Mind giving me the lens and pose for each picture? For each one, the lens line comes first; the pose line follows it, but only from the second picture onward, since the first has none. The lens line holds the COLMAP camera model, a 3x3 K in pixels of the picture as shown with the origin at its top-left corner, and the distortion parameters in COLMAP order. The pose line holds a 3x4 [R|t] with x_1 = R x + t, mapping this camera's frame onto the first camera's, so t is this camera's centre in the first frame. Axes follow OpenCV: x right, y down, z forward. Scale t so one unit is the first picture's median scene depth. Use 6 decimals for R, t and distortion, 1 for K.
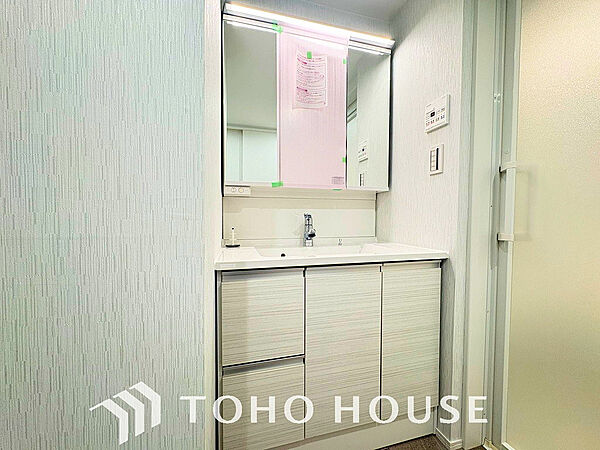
lens RADIAL K [[239.6, 0, 297.6], [0, 239.6, 224.2], [0, 0, 1]] dist [0.001042, 0.000050]
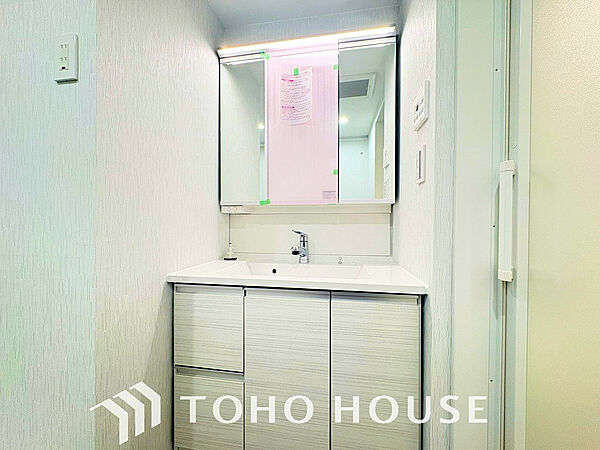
lens RADIAL K [[239.6, 0, 298.0], [0, 239.6, 224.5], [0, 0, 1]] dist [0.001042, 0.000050]
pose [[0.907732, 0.001415, -0.419548, 0.478930], [-0.011029, 0.999729, -0.020490, -0.049287], [0.419405, 0.023227, 0.907502, 0.113405]]
